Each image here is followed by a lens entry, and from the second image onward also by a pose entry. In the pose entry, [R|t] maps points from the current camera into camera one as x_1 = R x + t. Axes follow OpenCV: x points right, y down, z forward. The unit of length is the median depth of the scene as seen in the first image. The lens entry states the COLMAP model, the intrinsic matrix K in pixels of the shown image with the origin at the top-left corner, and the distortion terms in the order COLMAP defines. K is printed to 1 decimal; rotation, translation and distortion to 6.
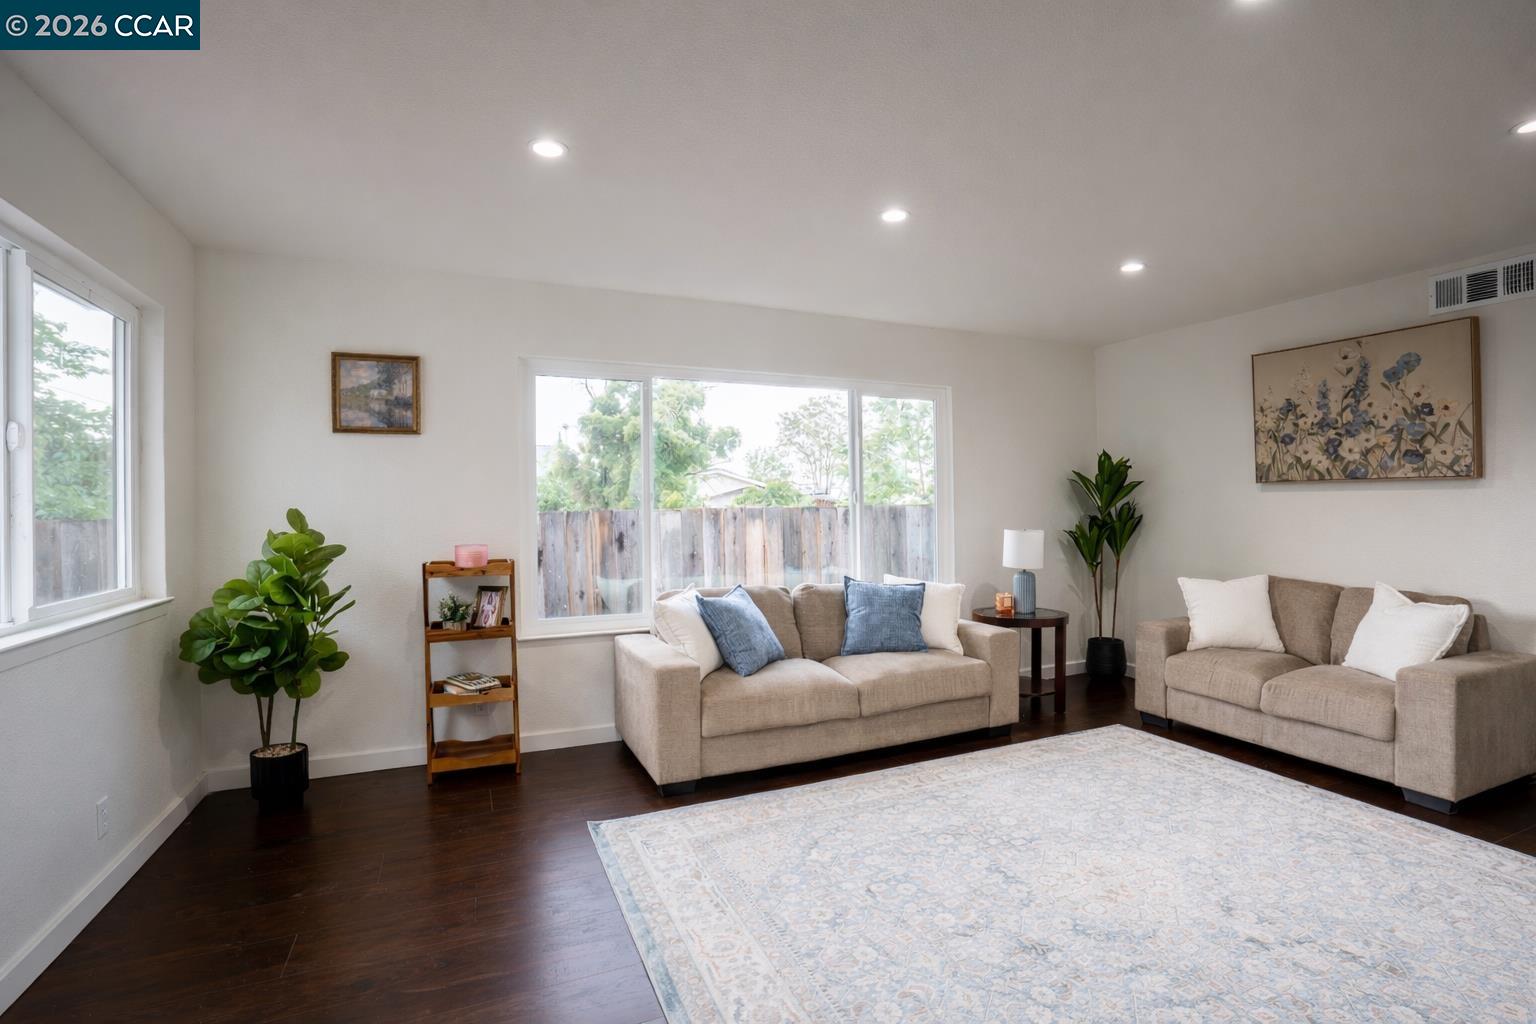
lens RADIAL K [[700.3, 0, 773.5], [0, 700.3, 506.4], [0, 0, 1]] dist [-0.032707, -0.000011]
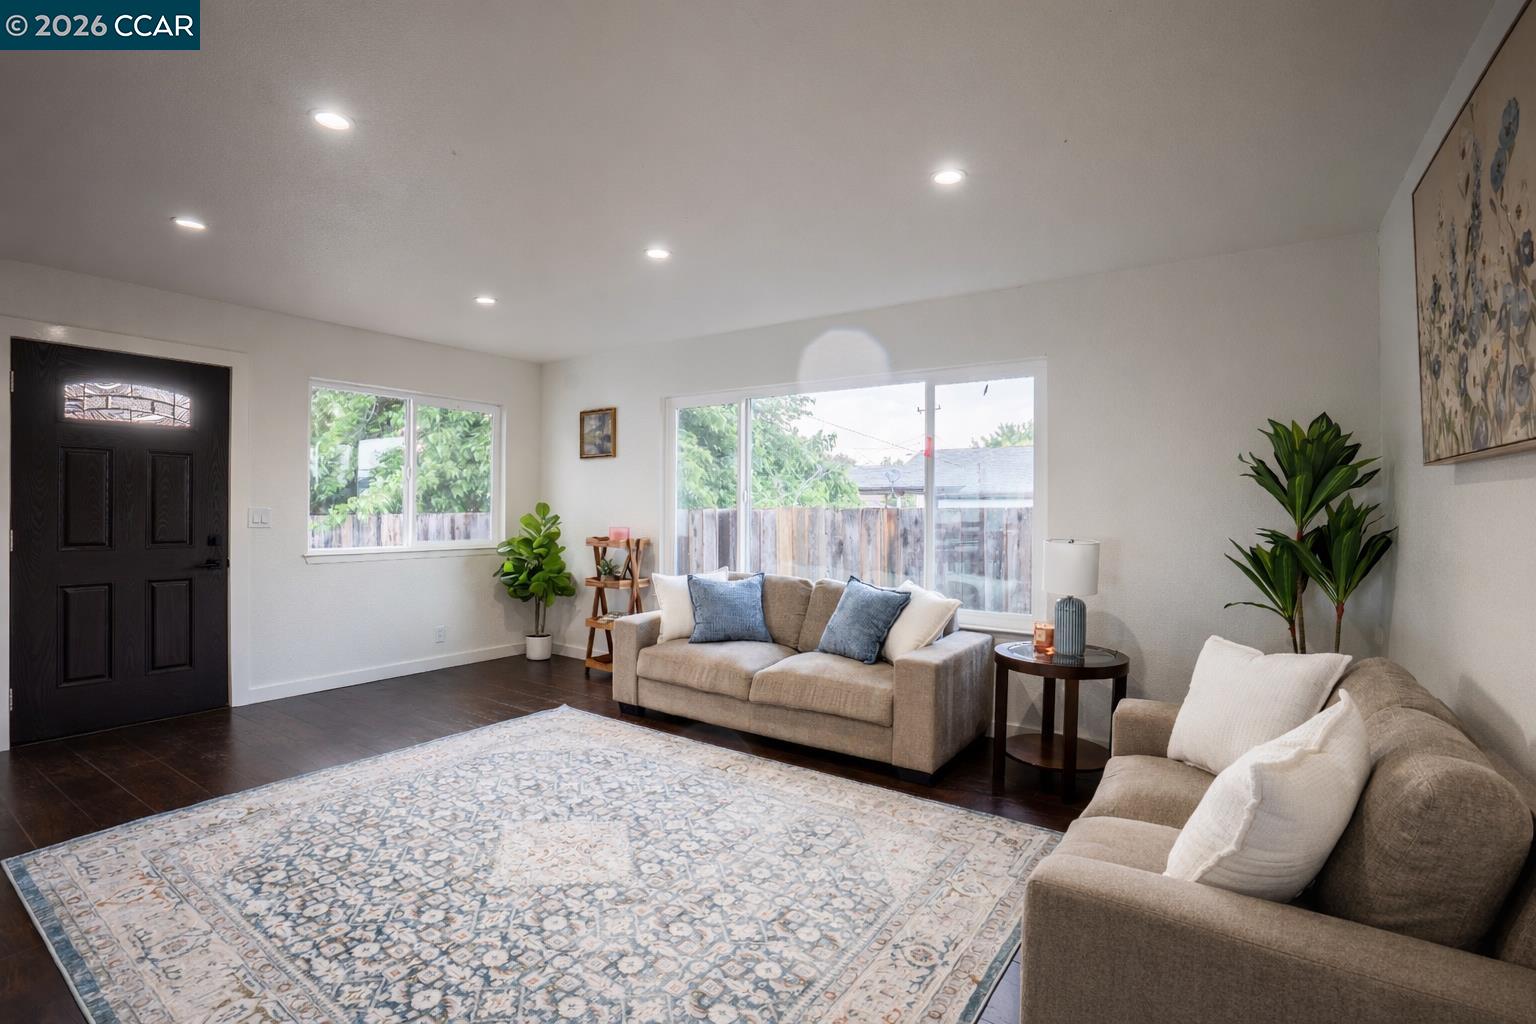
lens RADIAL K [[700.3, 0, 775.6], [0, 700.3, 511.5], [0, 0, 1]] dist [-0.032707, -0.000011]
pose [[0.528161, 0.016931, -0.848975, 1.009354], [-0.010186, 0.999856, 0.013604, -0.003859], [0.849083, 0.001463, 0.528257, 0.447931]]
